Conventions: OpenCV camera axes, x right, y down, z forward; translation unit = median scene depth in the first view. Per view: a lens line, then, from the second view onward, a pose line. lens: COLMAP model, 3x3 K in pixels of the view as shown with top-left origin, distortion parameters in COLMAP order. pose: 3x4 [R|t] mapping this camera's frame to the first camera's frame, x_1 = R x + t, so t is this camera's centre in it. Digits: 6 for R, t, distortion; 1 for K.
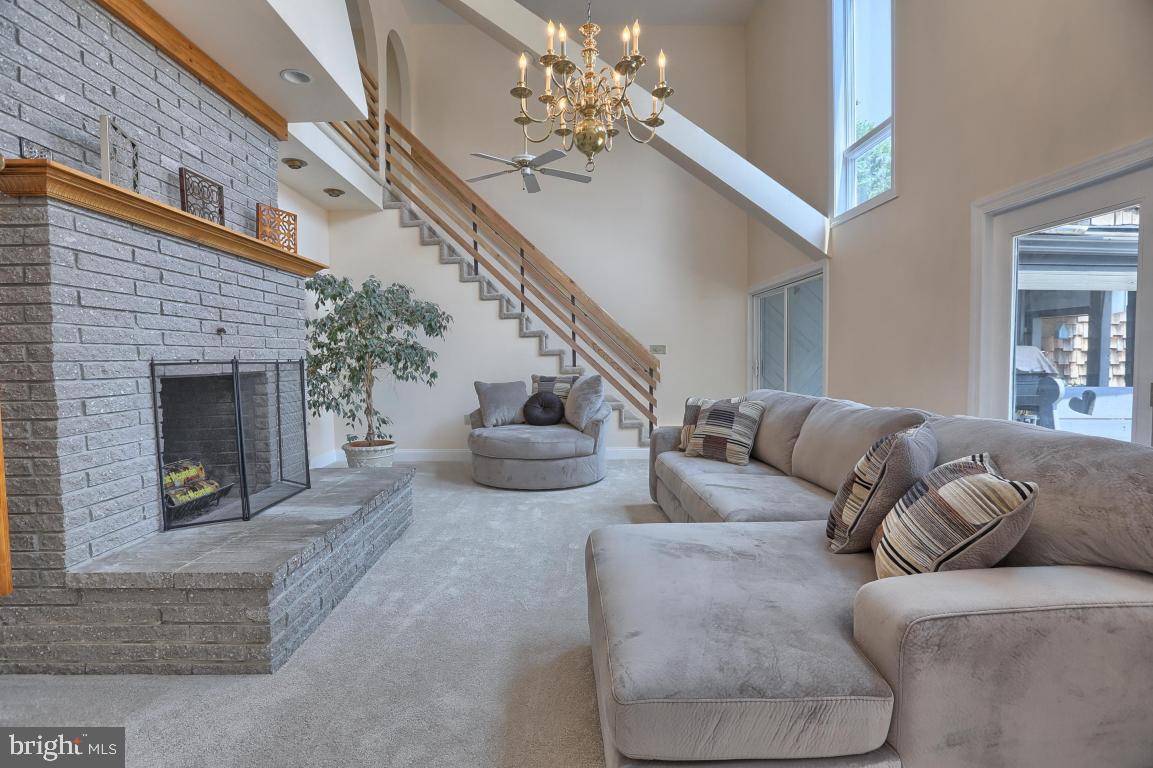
lens RADIAL K [[537.4, 0, 584.8], [0, 537.4, 383.3], [0, 0, 1]] dist [-0.040456, 0.011668]
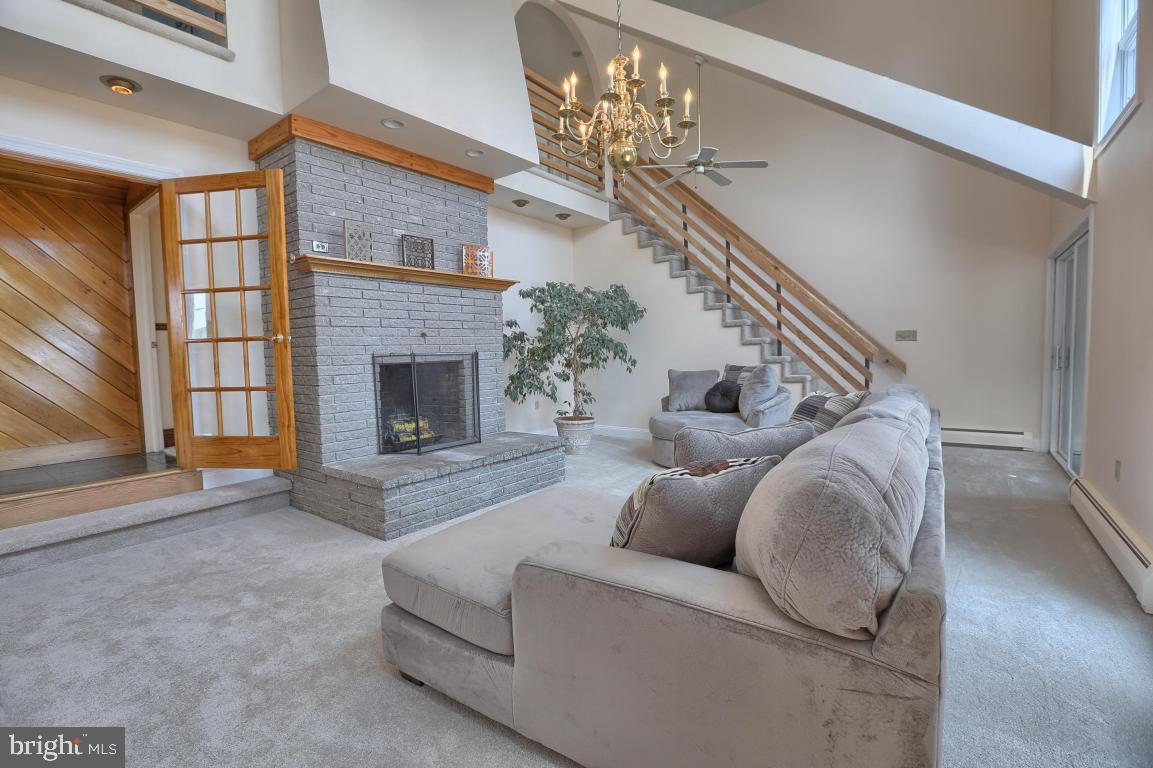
lens RADIAL K [[537.4, 0, 567.2], [0, 537.4, 385.4], [0, 0, 1]] dist [-0.040456, 0.011668]
pose [[0.779143, 0.032694, -0.625993, 0.493975], [-0.015292, 0.999333, 0.033160, -0.006152], [0.626659, -0.016263, 0.779124, 0.021028]]
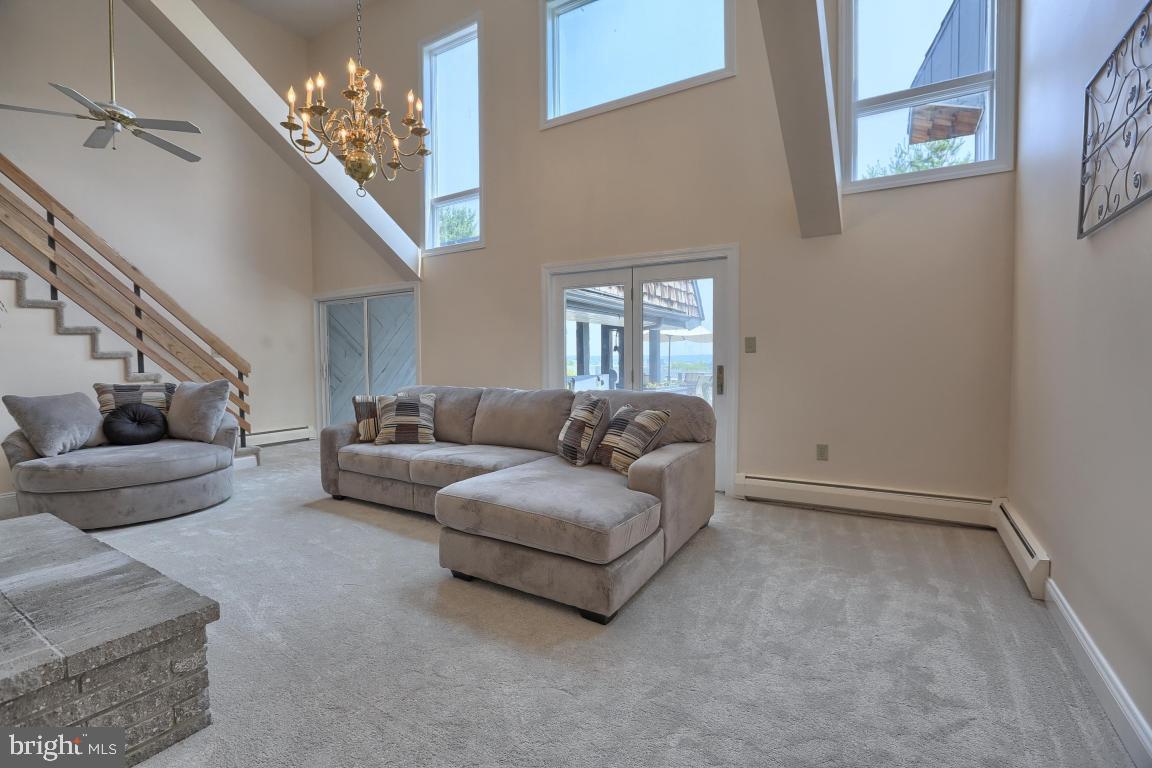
lens RADIAL K [[536.9, 0, 585.7], [0, 536.9, 390.5], [0, 0, 1]] dist [-0.040456, 0.011668]
pose [[0.527956, -0.049484, 0.847829, -0.577506], [0.043149, 0.998575, 0.031413, 0.001607], [-0.848175, 0.019998, 0.529339, 0.003089]]
